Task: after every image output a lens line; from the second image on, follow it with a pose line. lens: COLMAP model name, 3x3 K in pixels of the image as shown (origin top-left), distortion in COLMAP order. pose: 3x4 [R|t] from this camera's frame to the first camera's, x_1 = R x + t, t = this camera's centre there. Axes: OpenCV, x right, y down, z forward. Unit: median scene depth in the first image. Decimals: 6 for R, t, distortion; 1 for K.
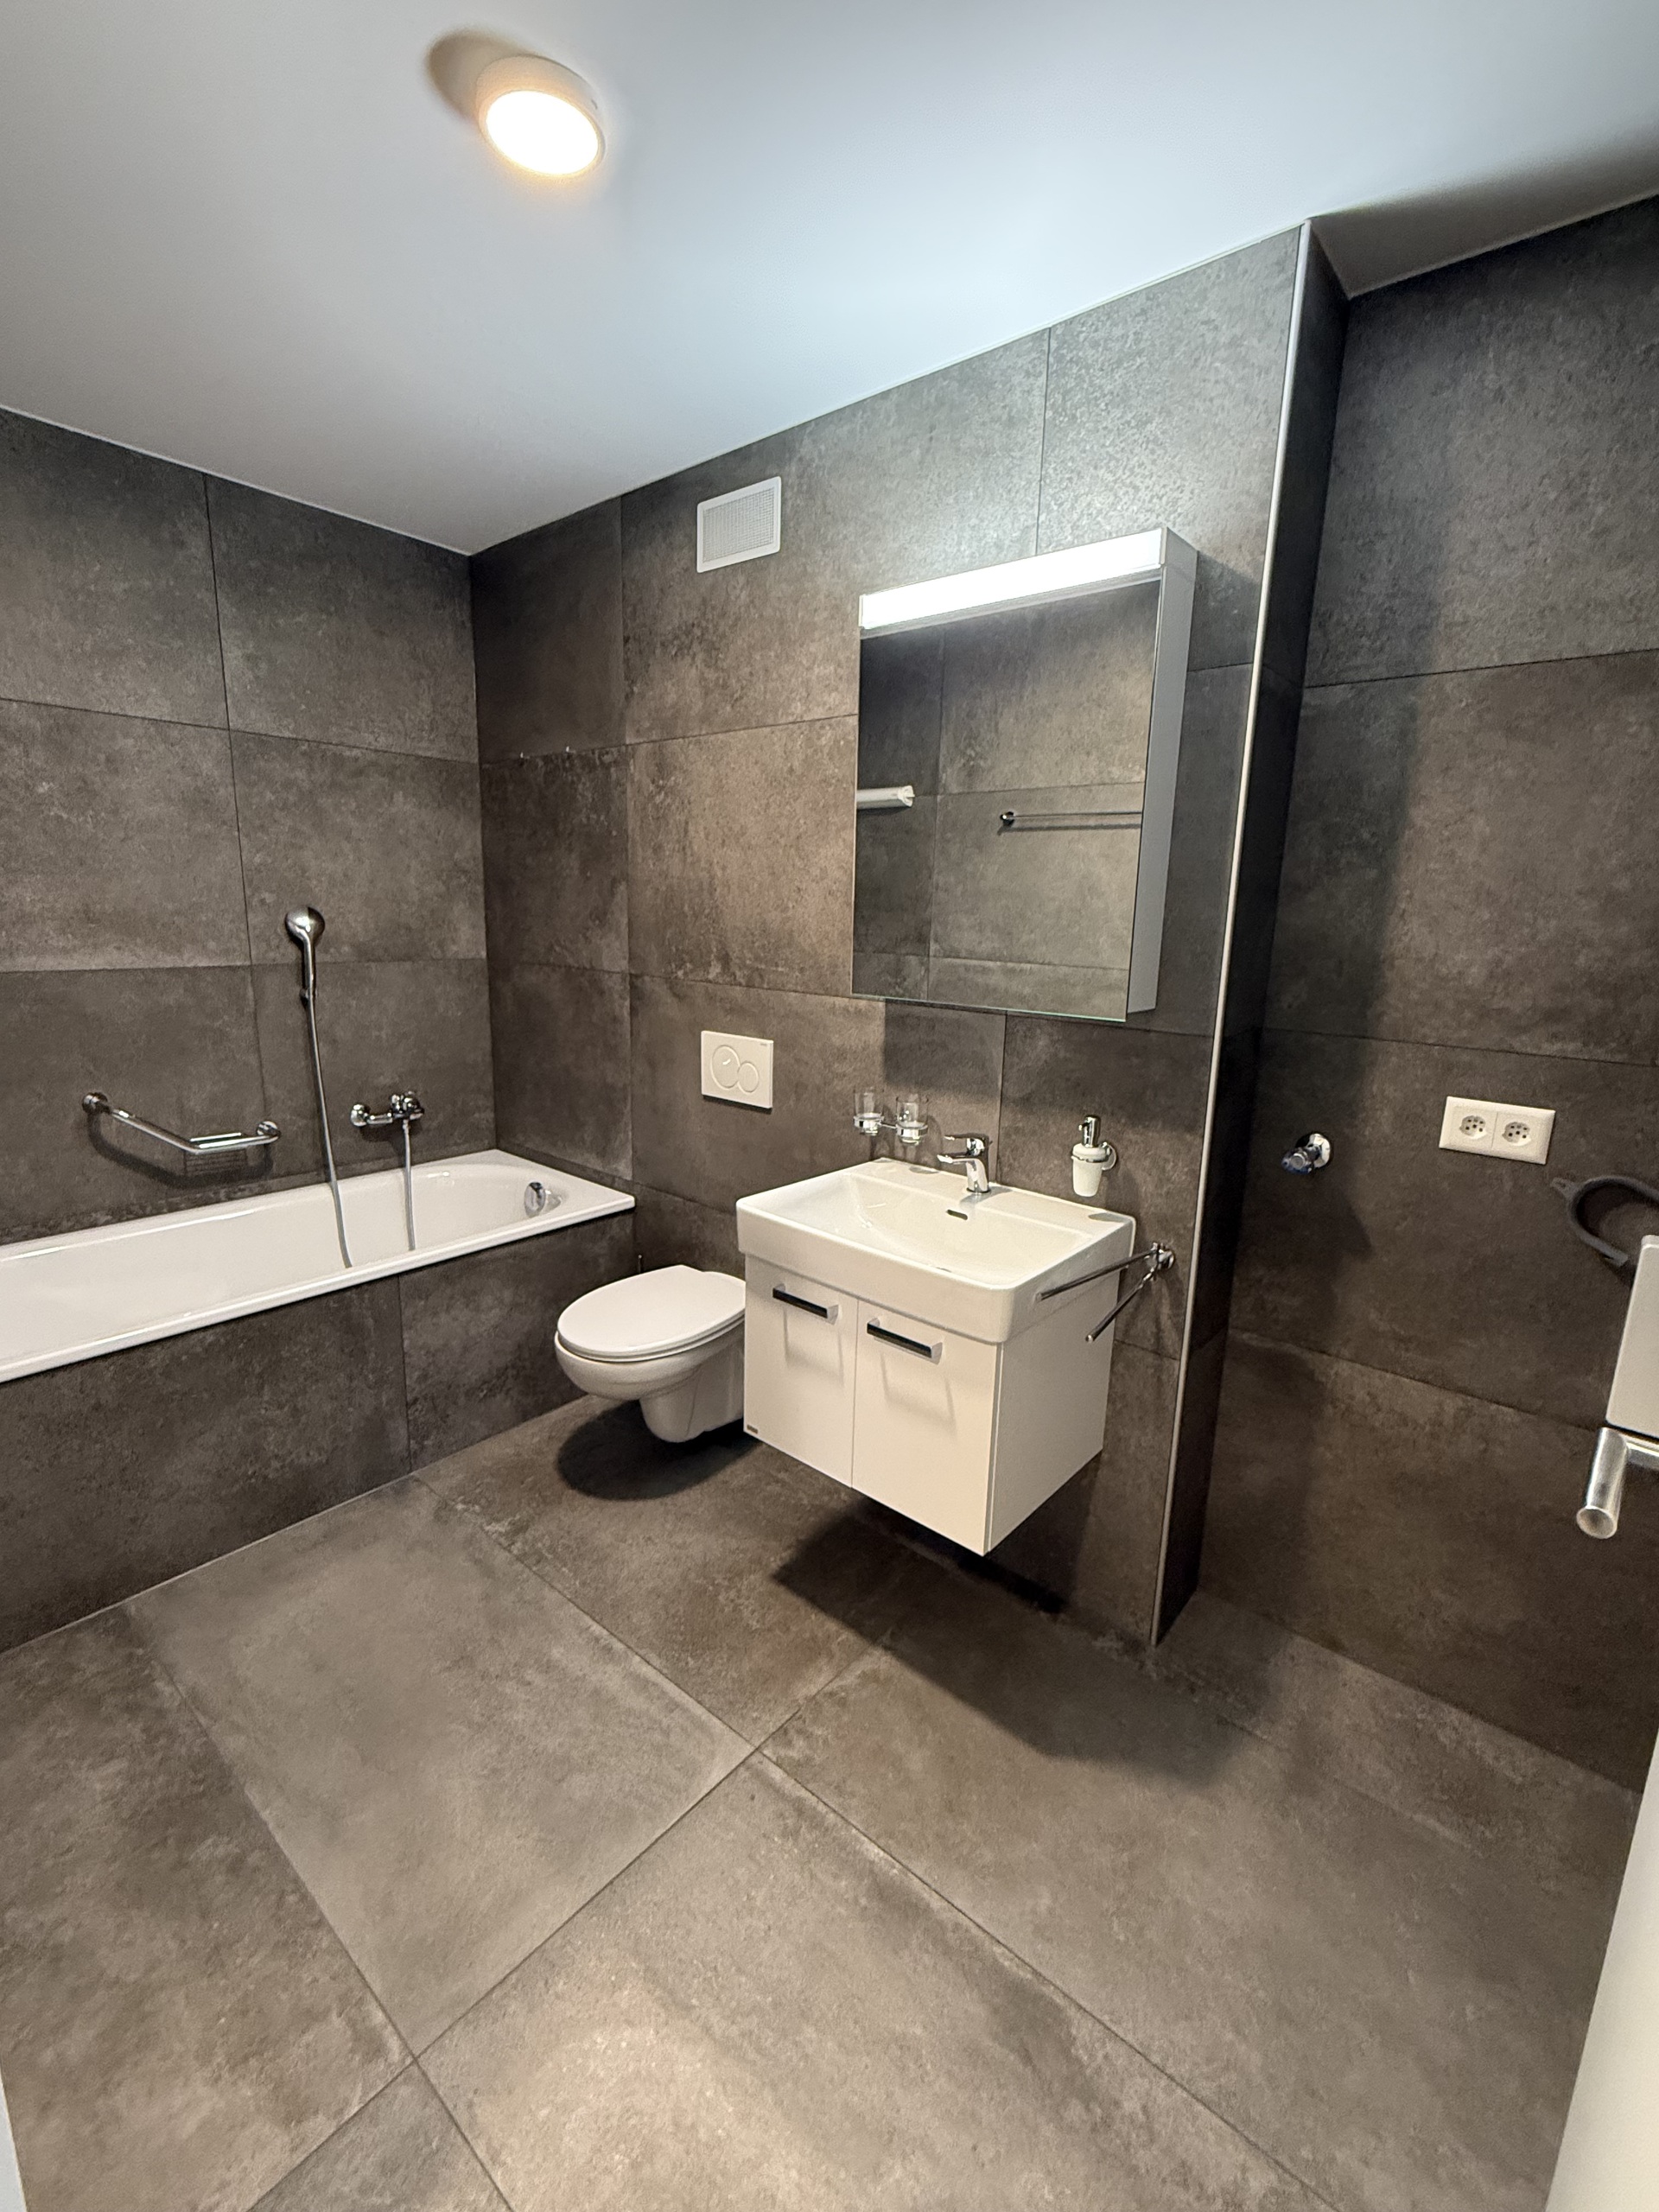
lens RADIAL K [[967.2, 0, 830.3], [0, 967.2, 1103.7], [0, 0, 1]] dist [0.001110, -0.000208]
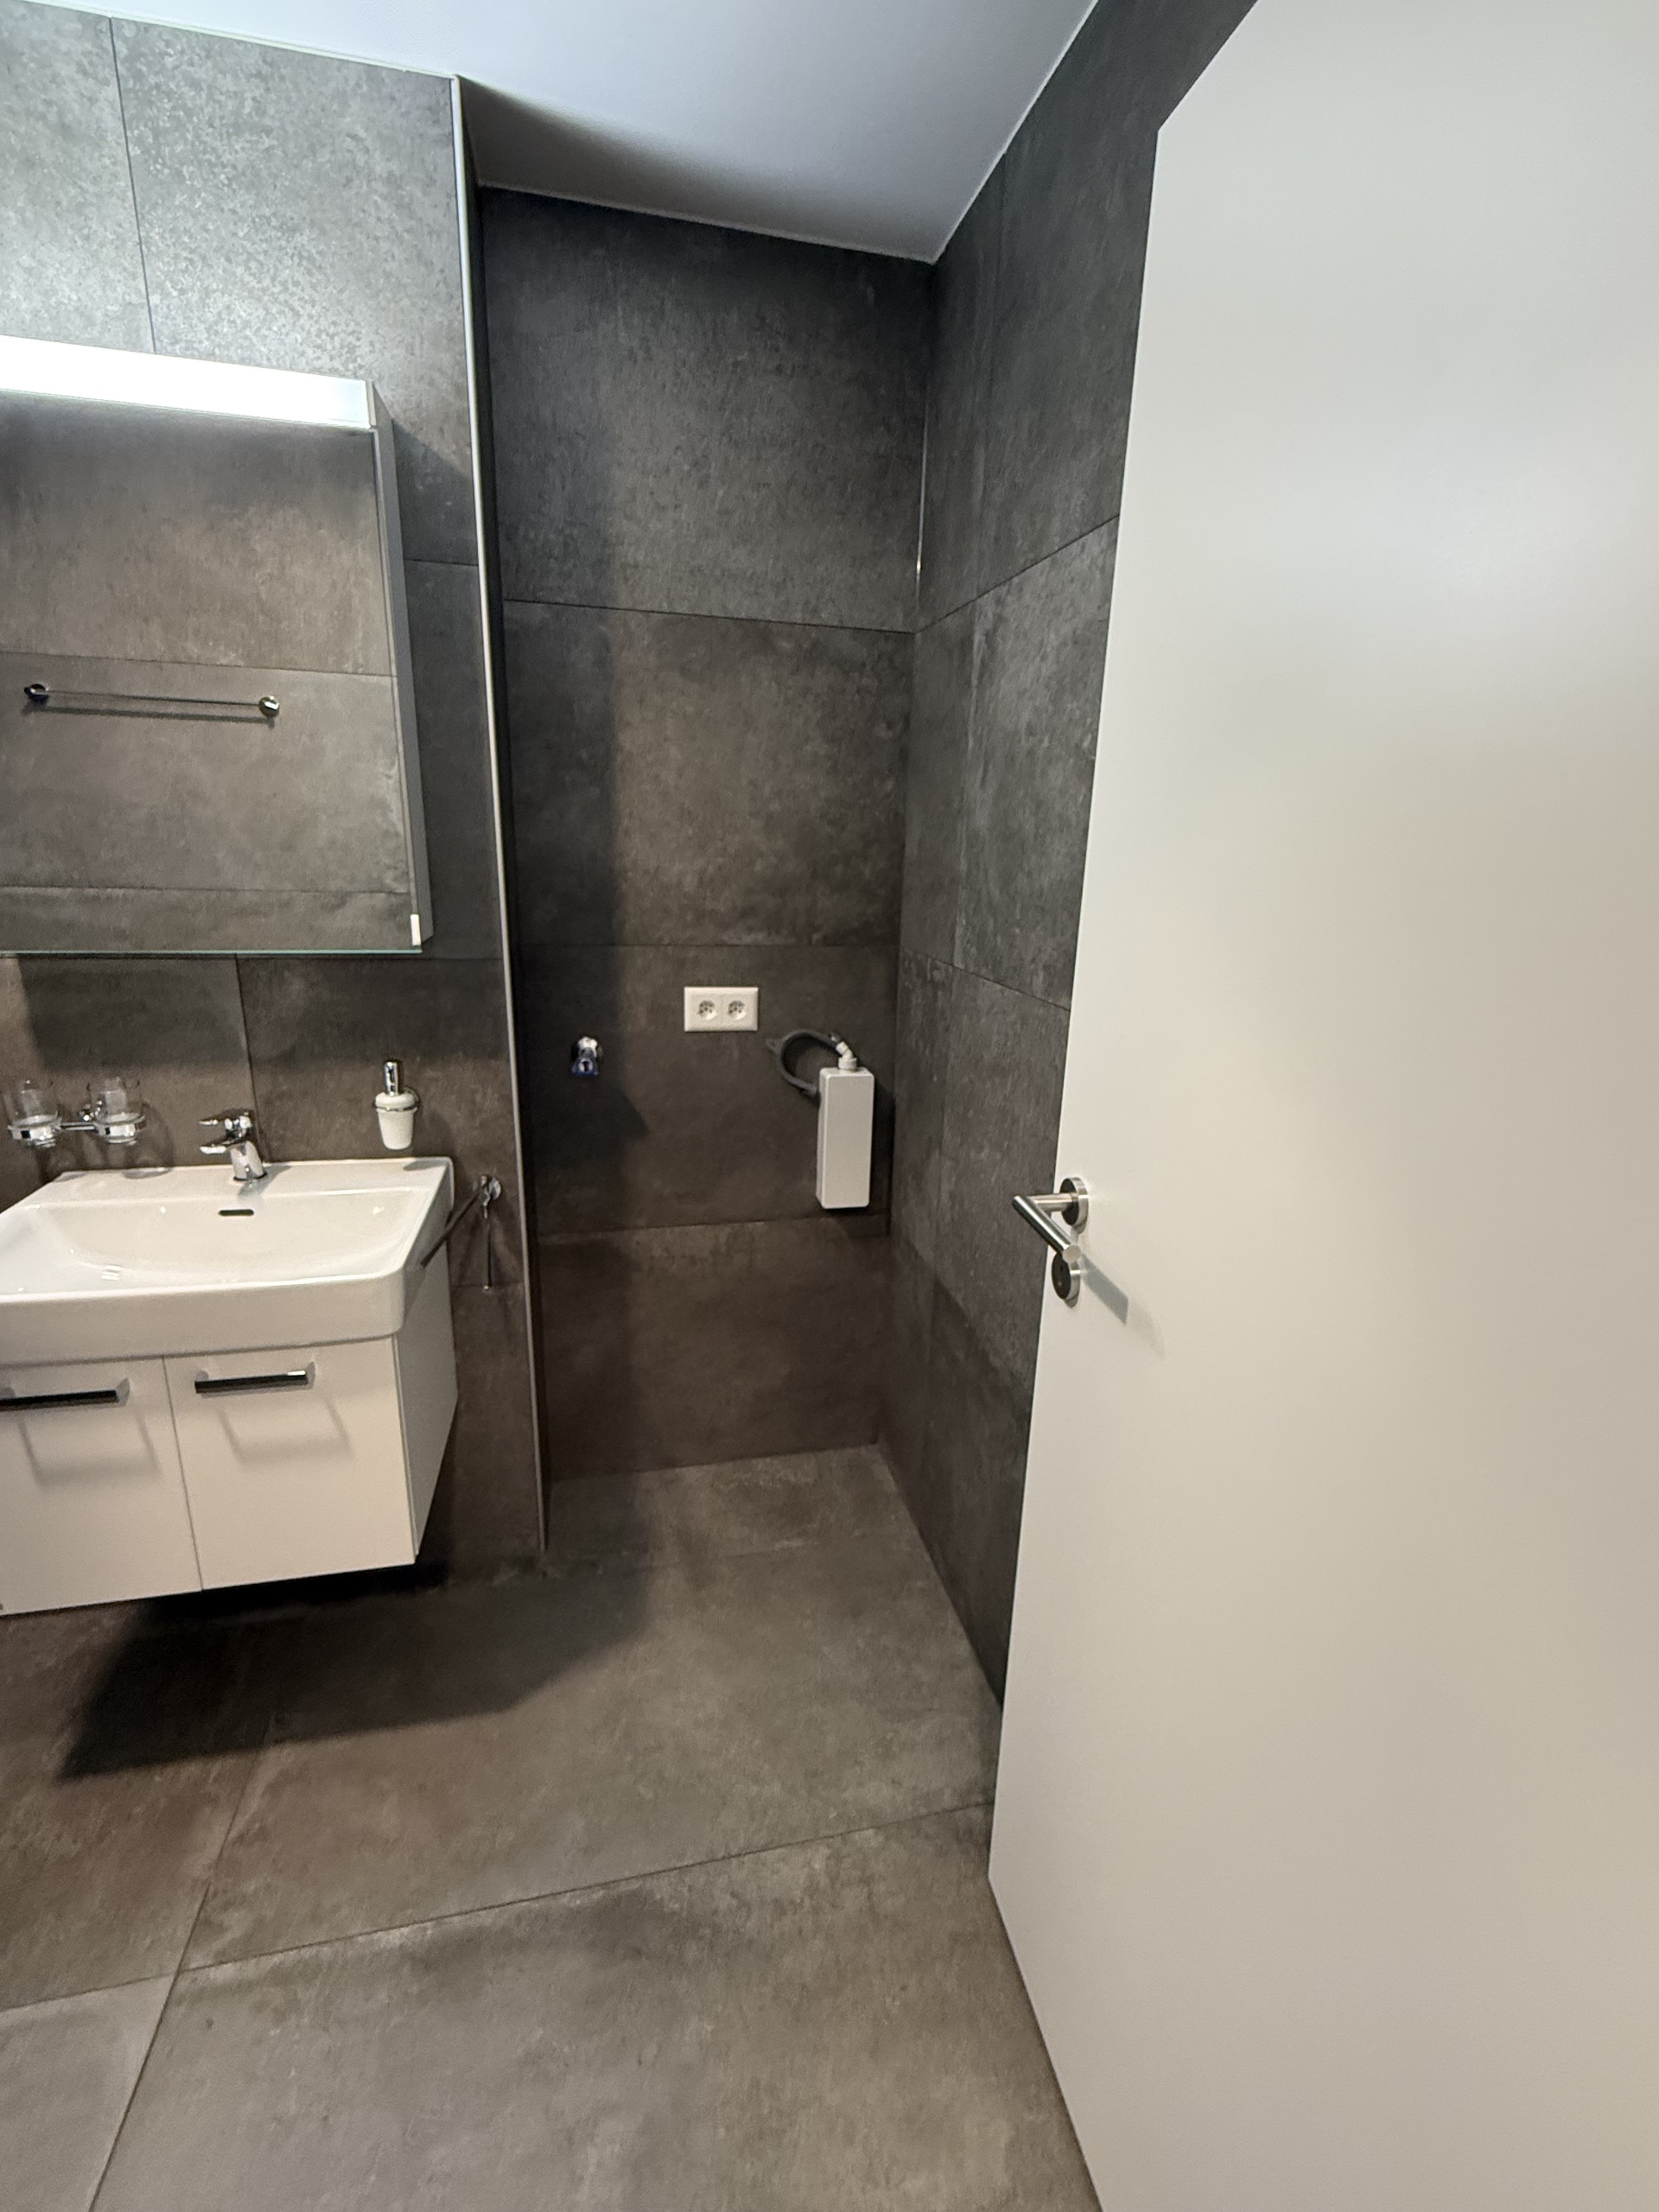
lens RADIAL K [[971.4, 0, 829.5], [0, 971.4, 1106.0], [0, 0, 1]] dist [0.000108, 0.000567]
pose [[0.600112, -0.224576, 0.767744, -0.194681], [0.150101, 0.974347, 0.167683, -0.037749], [-0.785707, 0.014610, 0.618427, 0.122446]]
